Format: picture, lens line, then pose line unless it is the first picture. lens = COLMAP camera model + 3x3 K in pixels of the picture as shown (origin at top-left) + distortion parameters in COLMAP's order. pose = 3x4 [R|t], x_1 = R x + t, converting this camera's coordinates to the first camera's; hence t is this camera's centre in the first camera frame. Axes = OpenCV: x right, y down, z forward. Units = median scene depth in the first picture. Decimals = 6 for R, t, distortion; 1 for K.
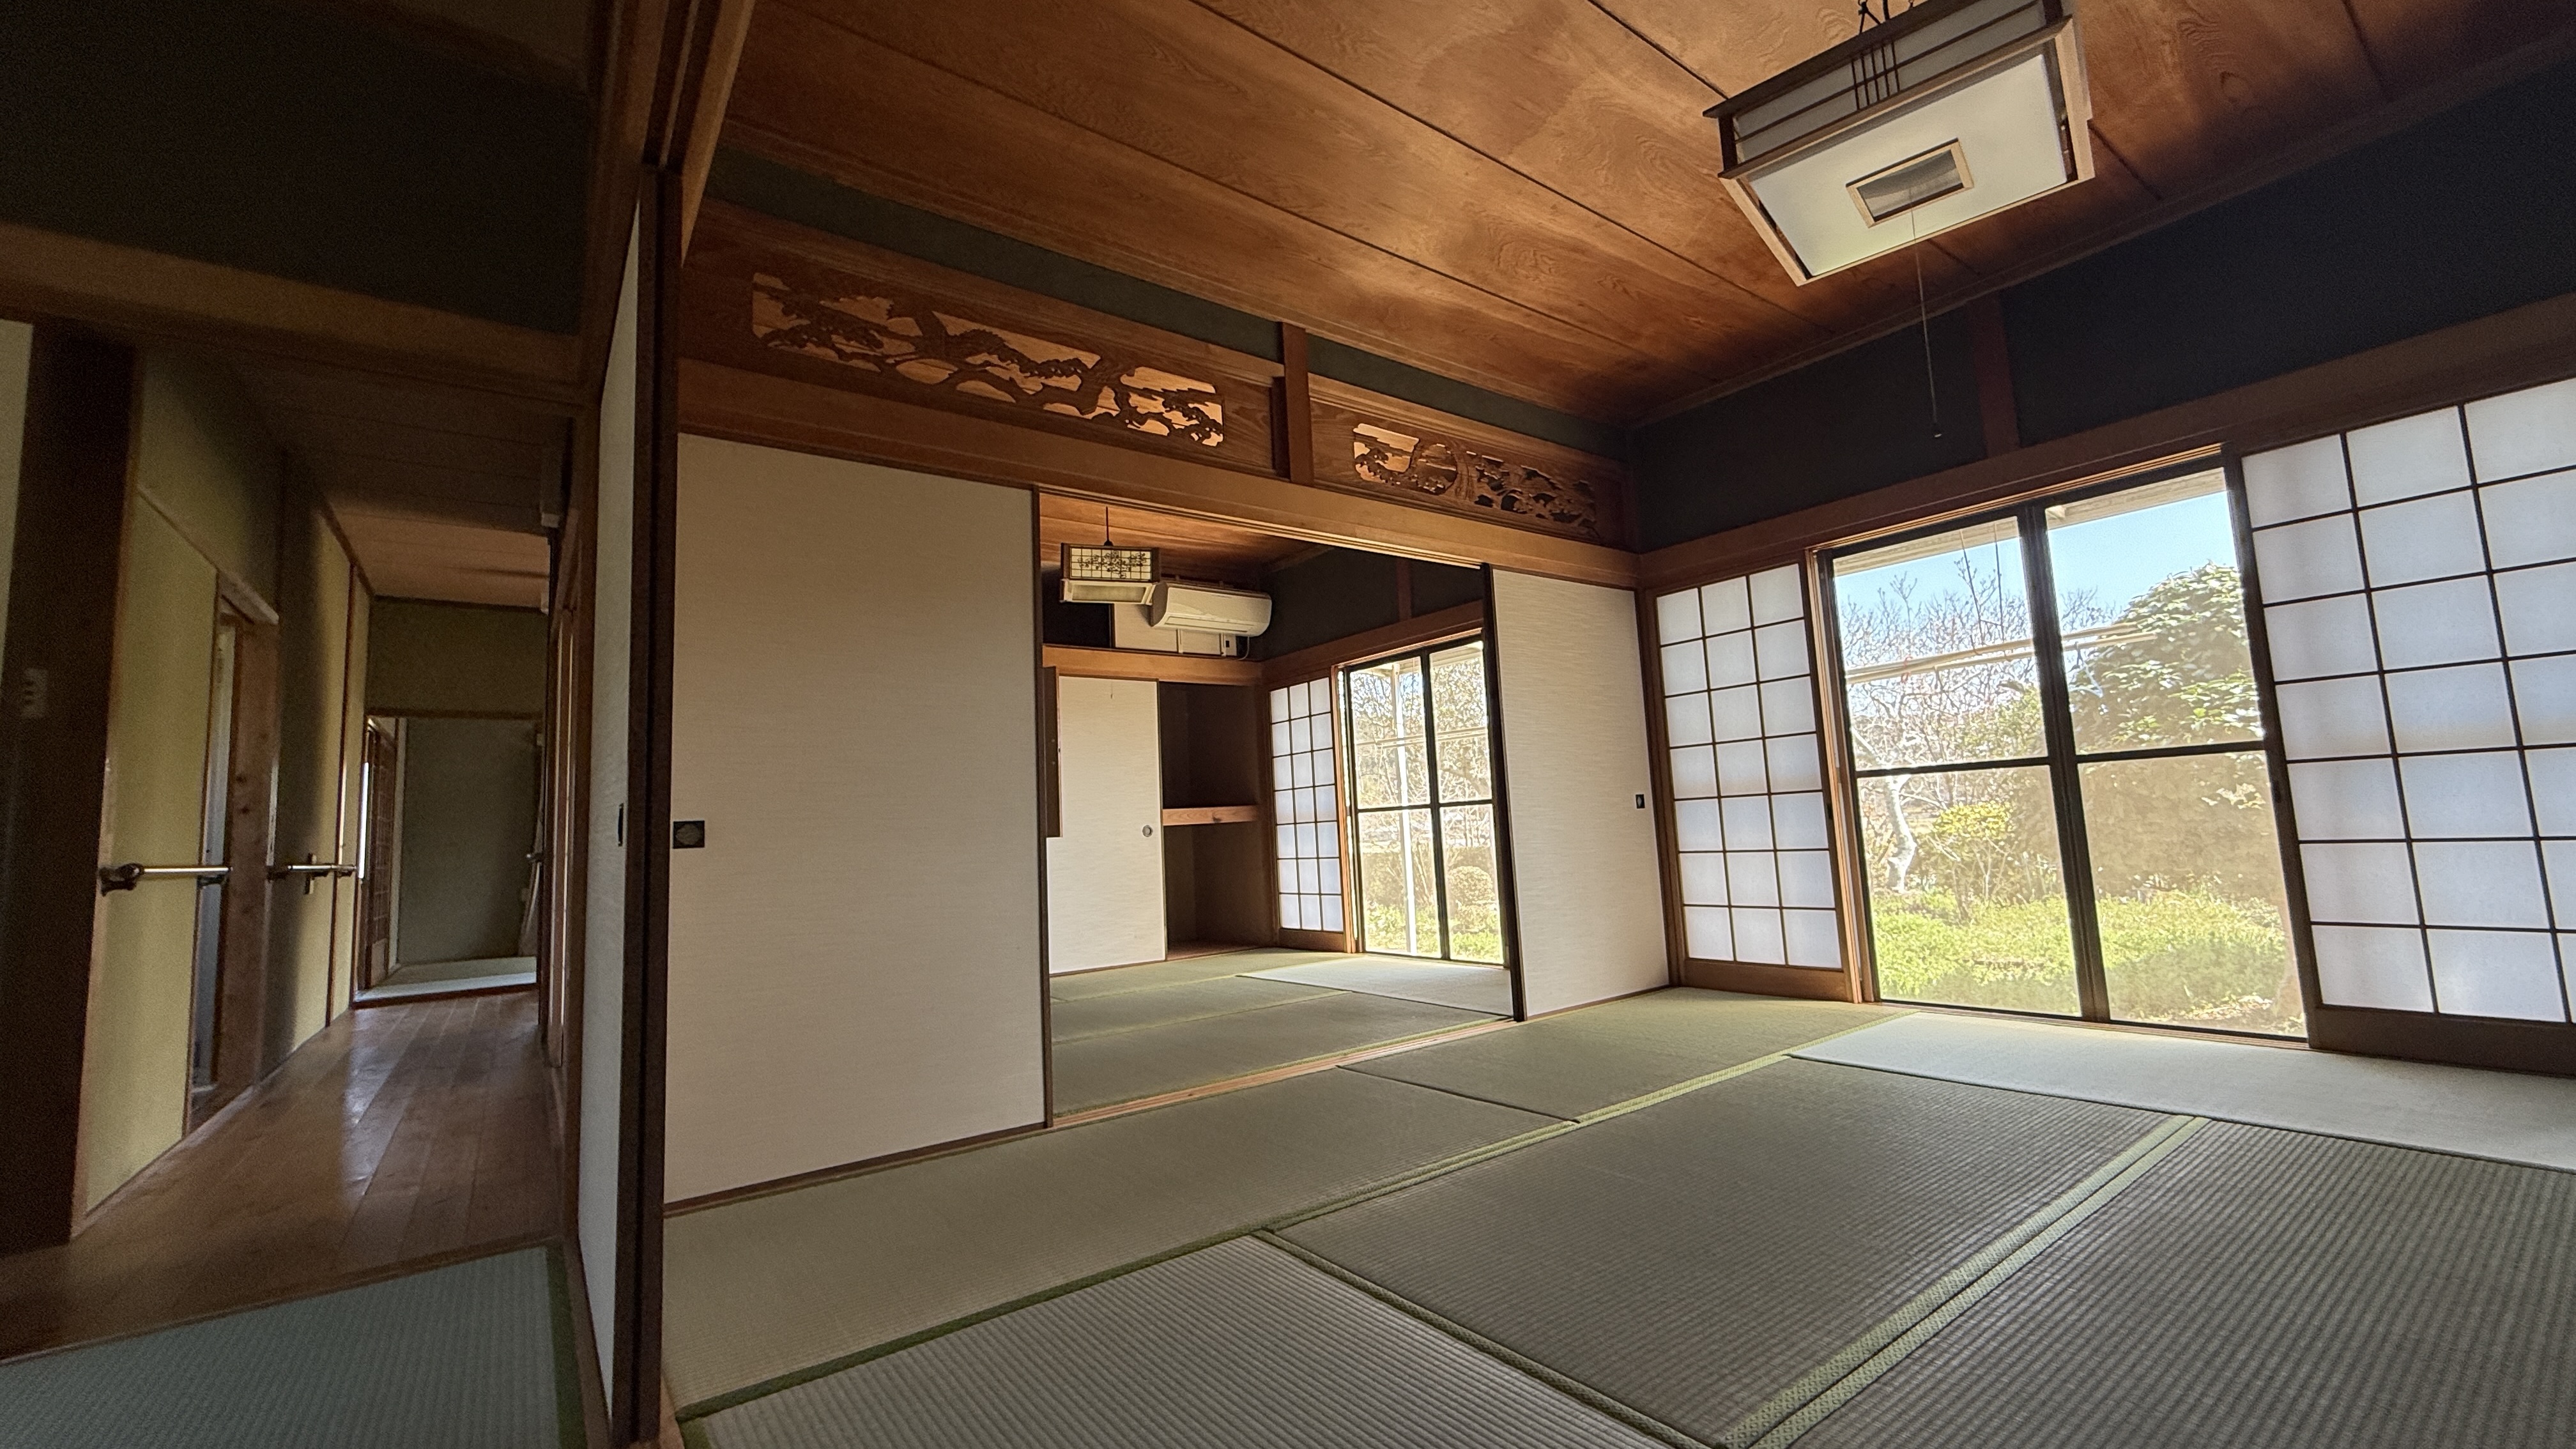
lens RADIAL K [[1026.5, 0, 1296.6], [0, 1026.5, 722.3], [0, 0, 1]] dist [-0.002509, 0.000605]
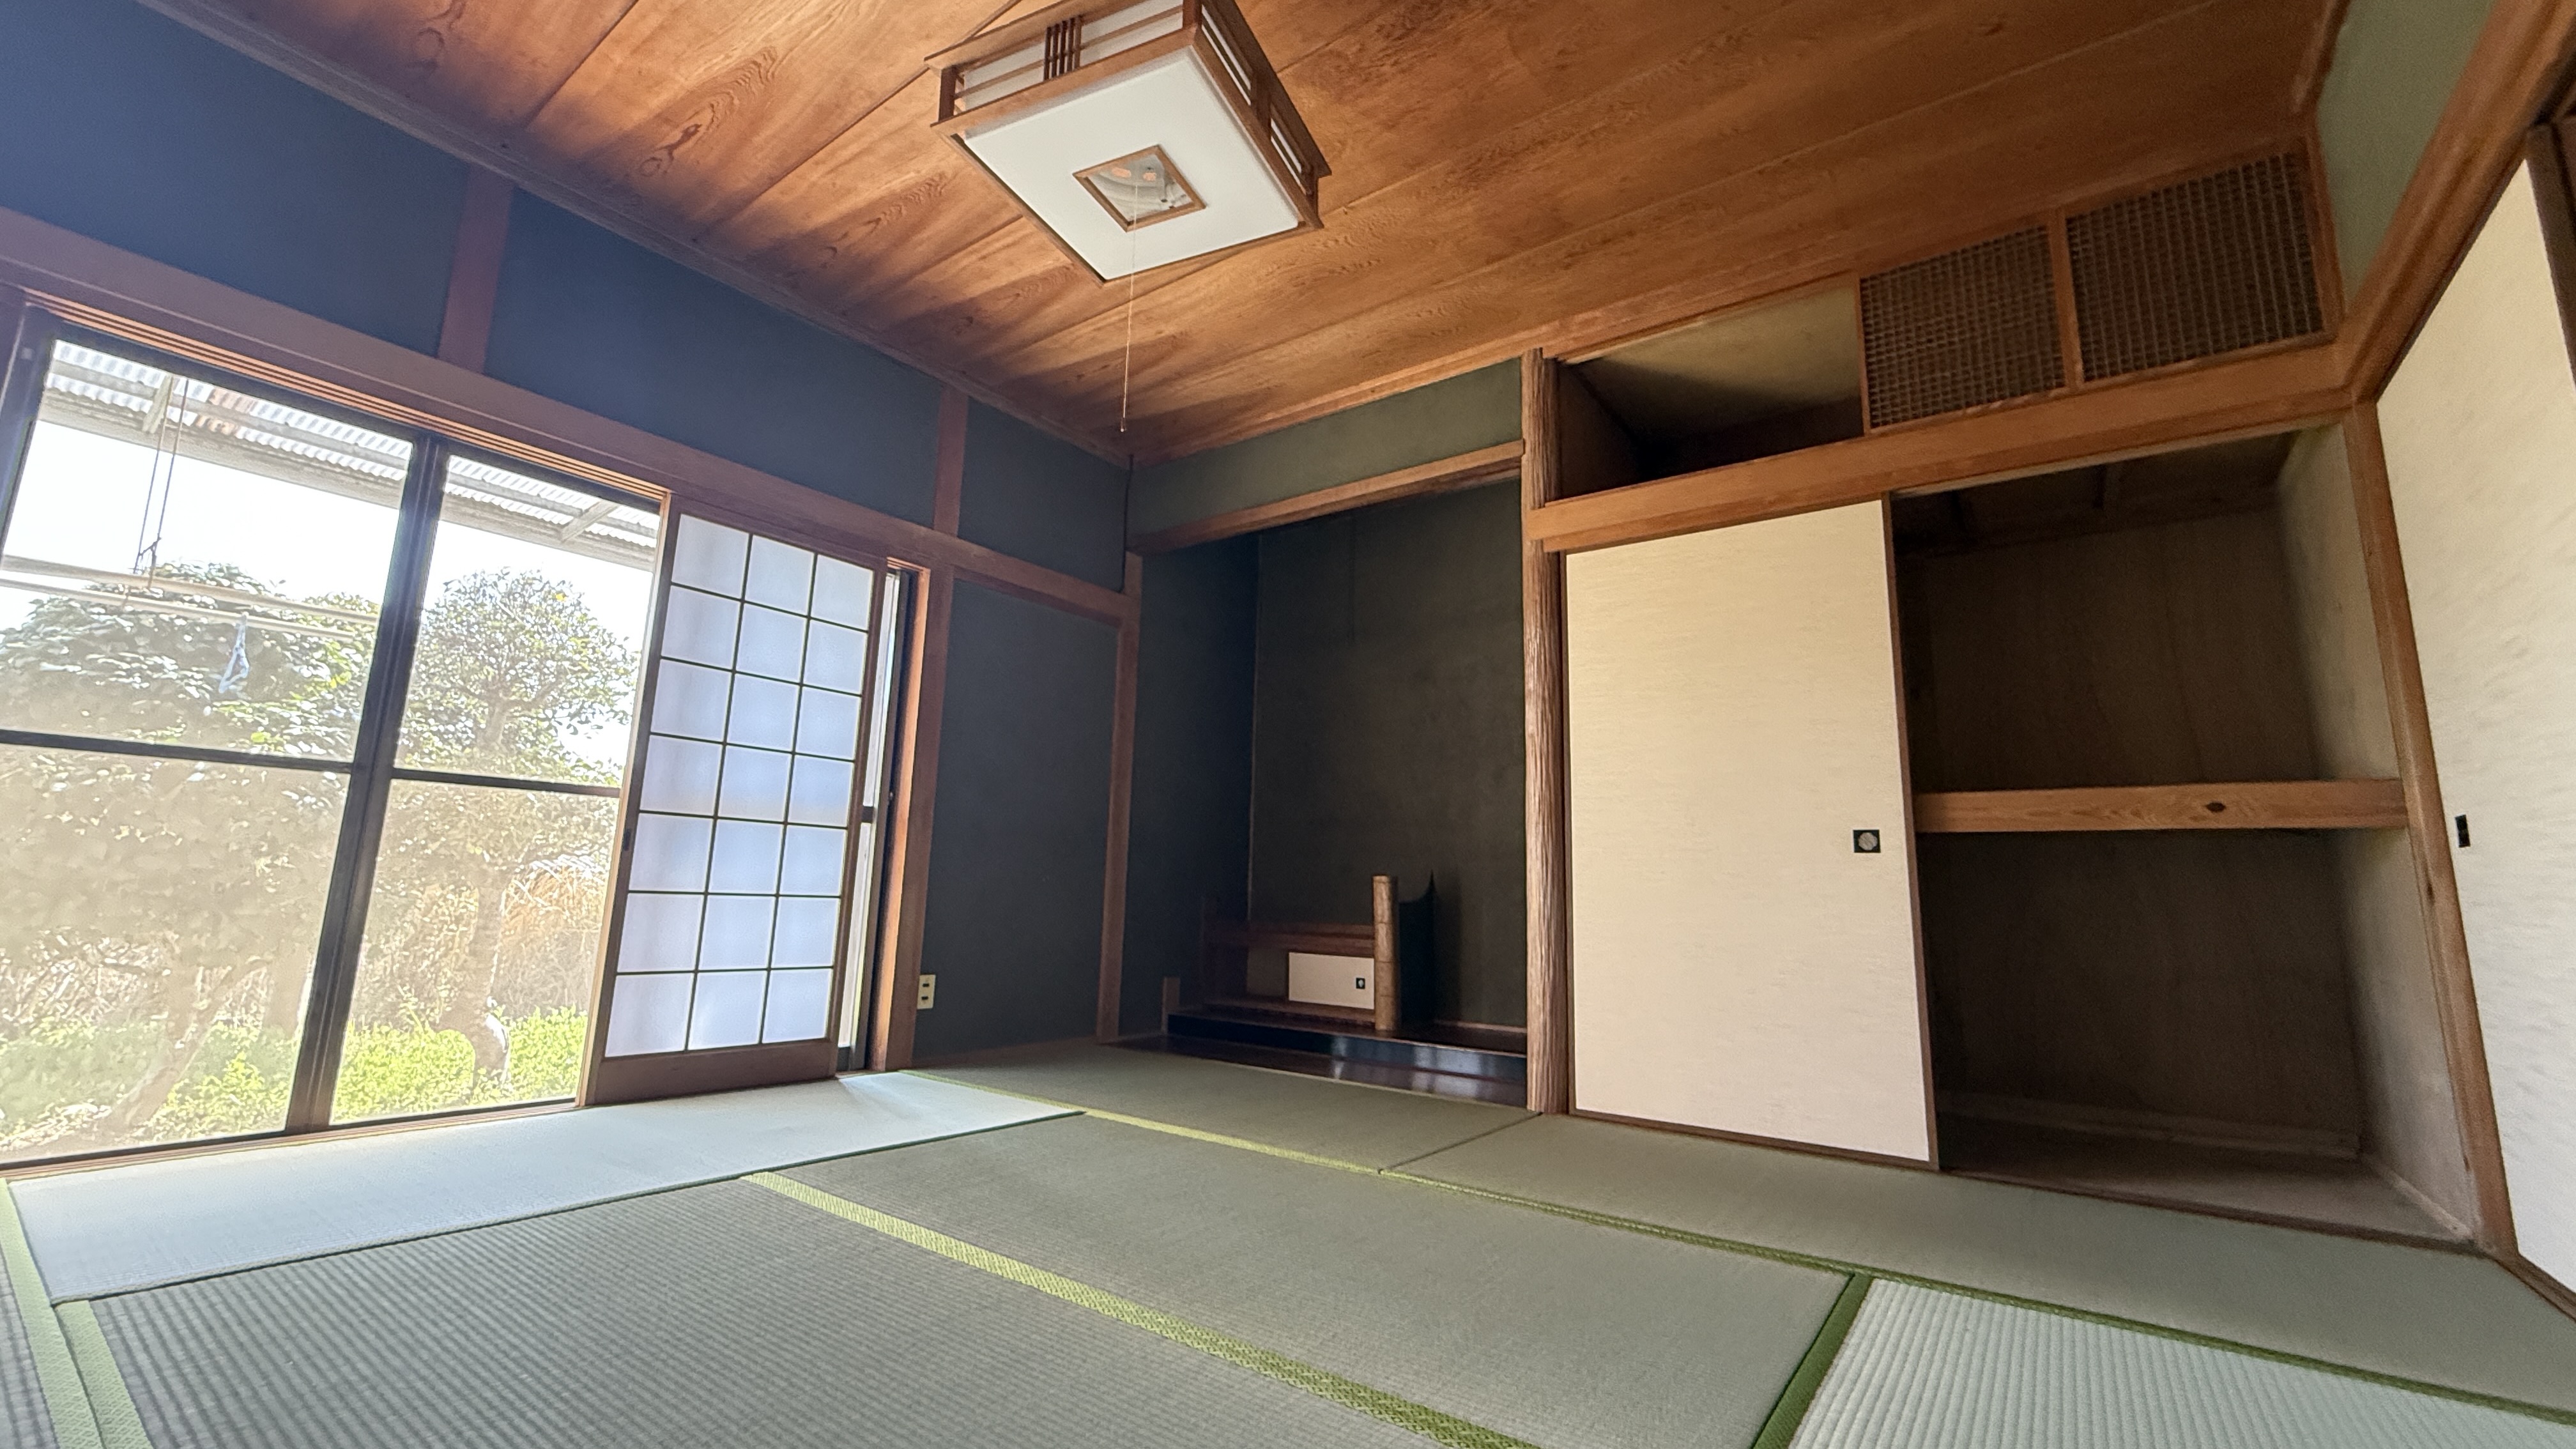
lens RADIAL K [[1026.5, 0, 1289.2], [0, 1026.5, 727.5], [0, 0, 1]] dist [-0.002509, 0.000605]
pose [[-0.286318, 0.200064, 0.937014, -0.116675], [-0.118015, 0.963146, -0.241705, 0.085117], [-0.950839, -0.179786, -0.252156, 0.443642]]
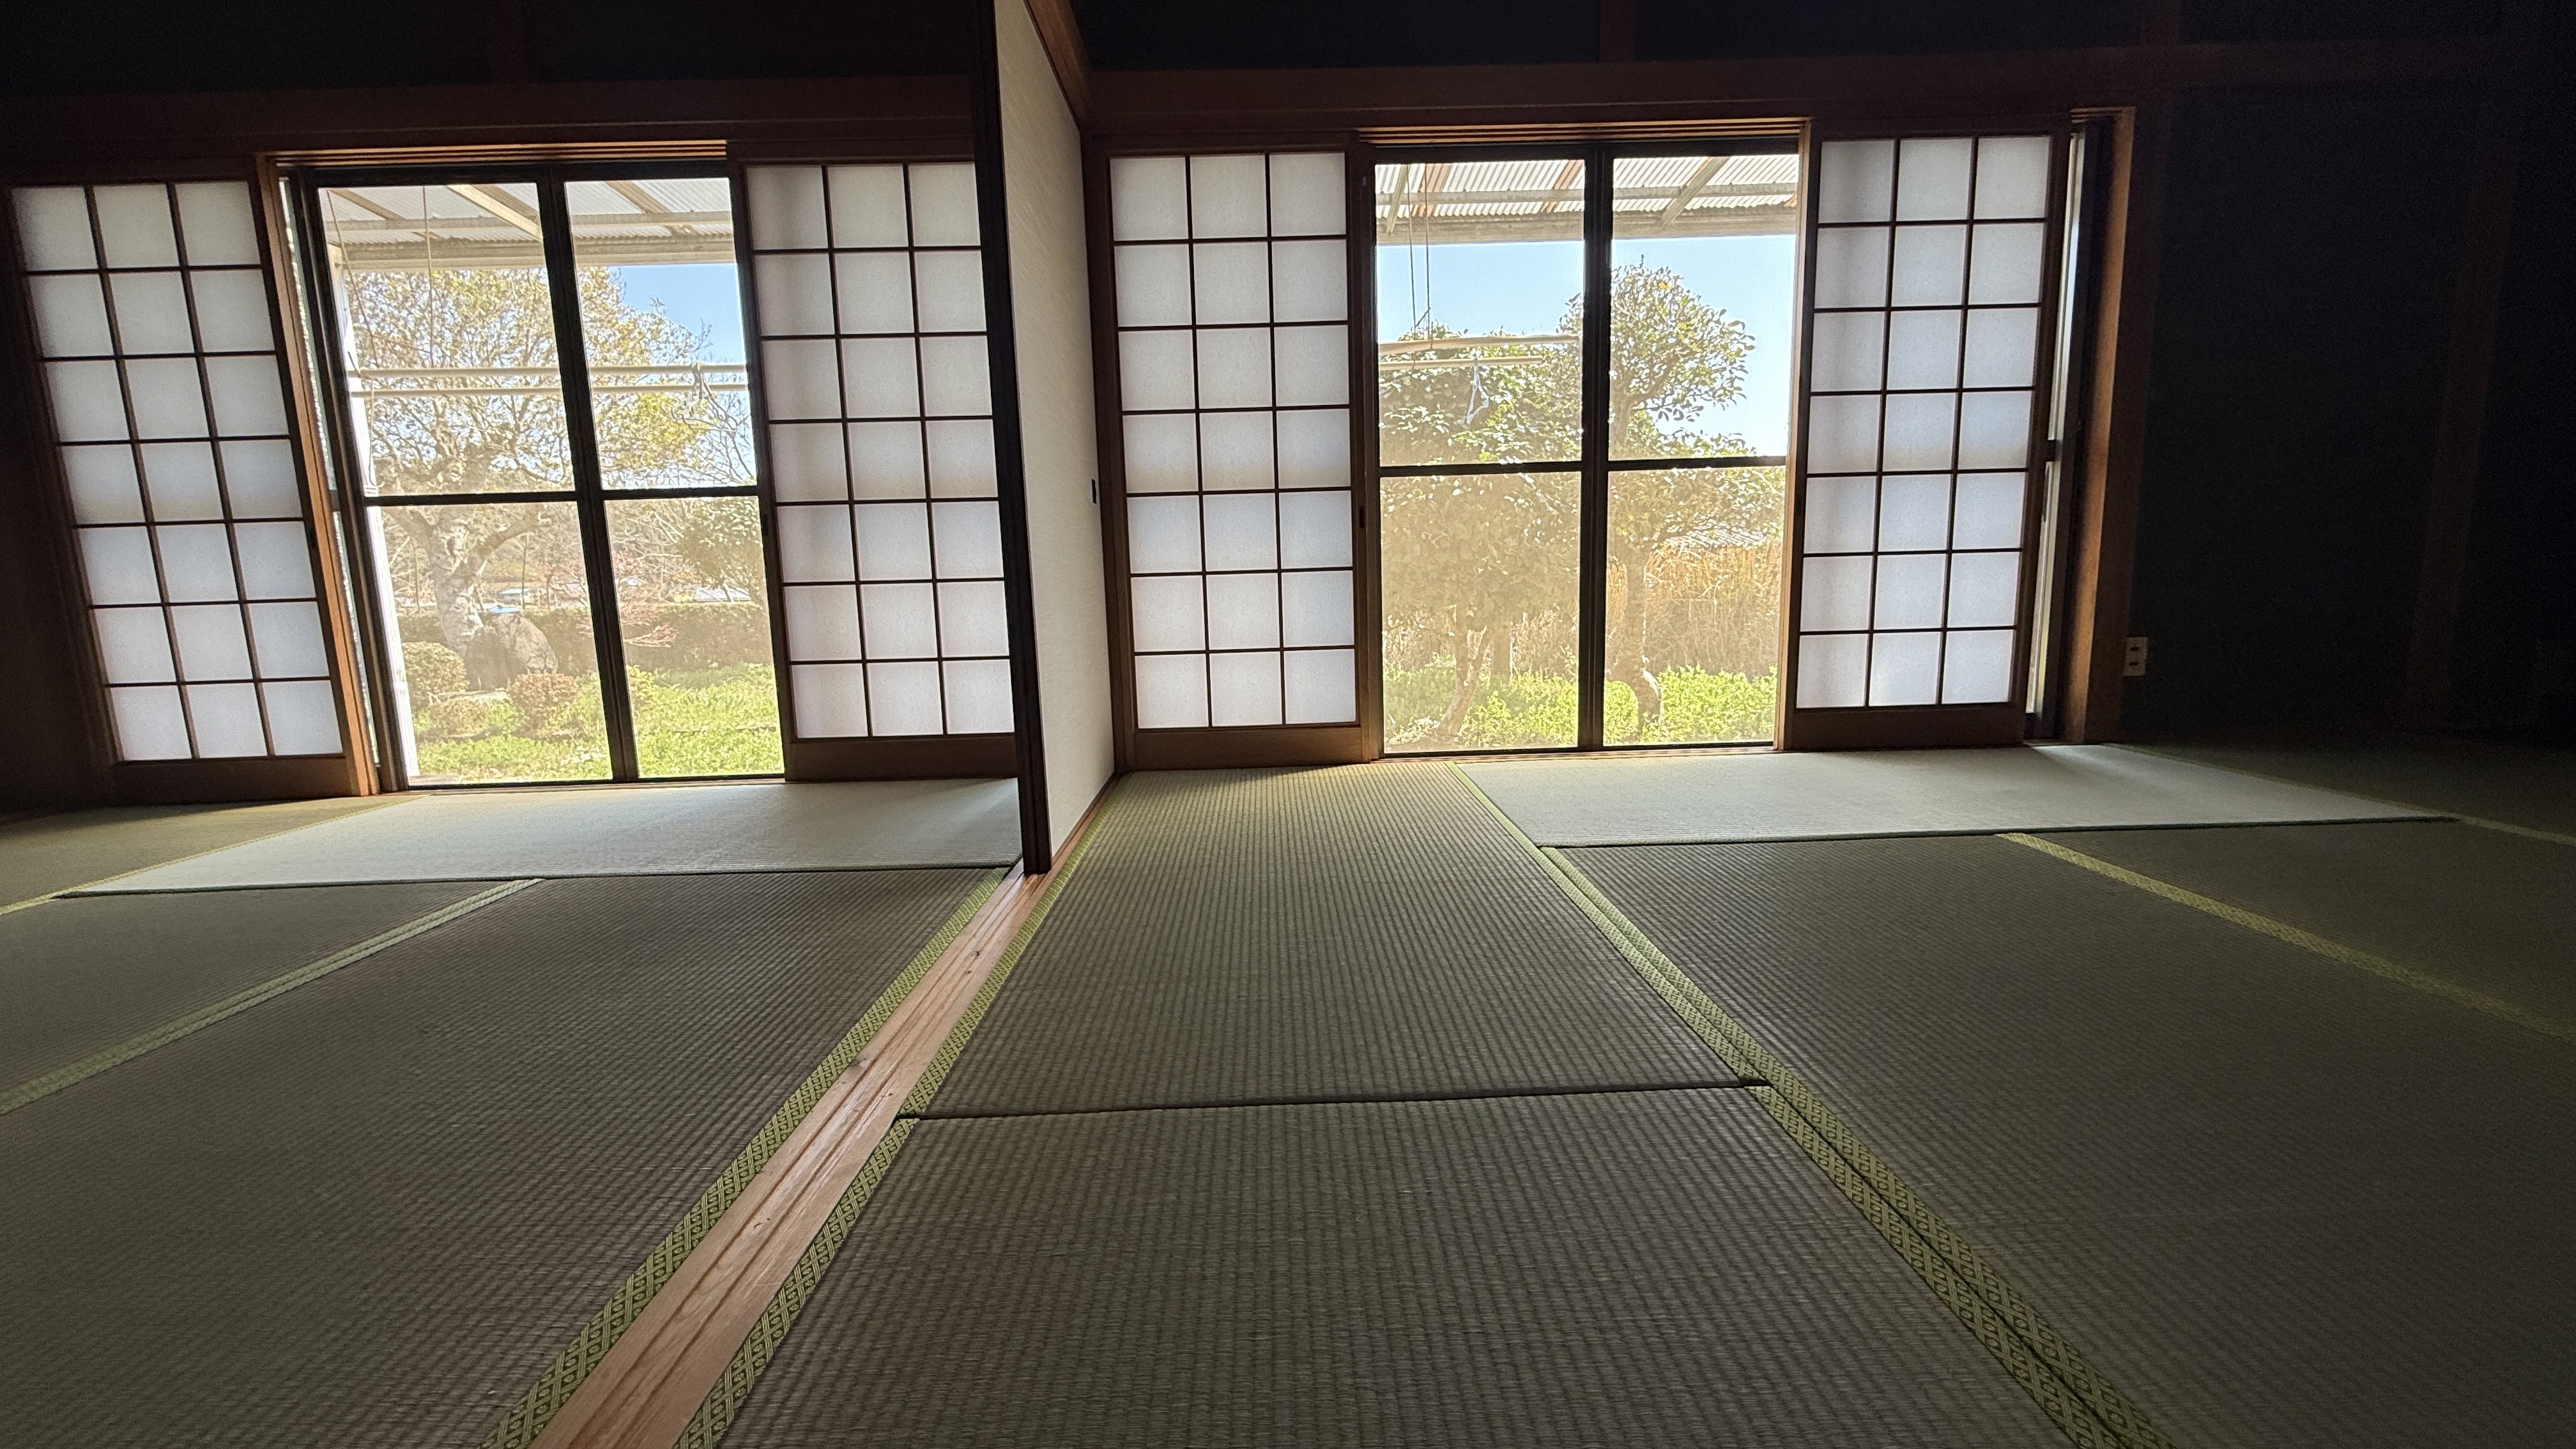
lens RADIAL K [[1026.5, 0, 1284.2], [0, 1026.5, 725.2], [0, 0, 1]] dist [-0.002509, 0.000605]
pose [[0.587445, -0.088751, 0.804382, -0.115022], [-0.085937, 0.981507, 0.171054, 0.101469], [-0.804688, -0.169611, 0.568955, 0.534227]]
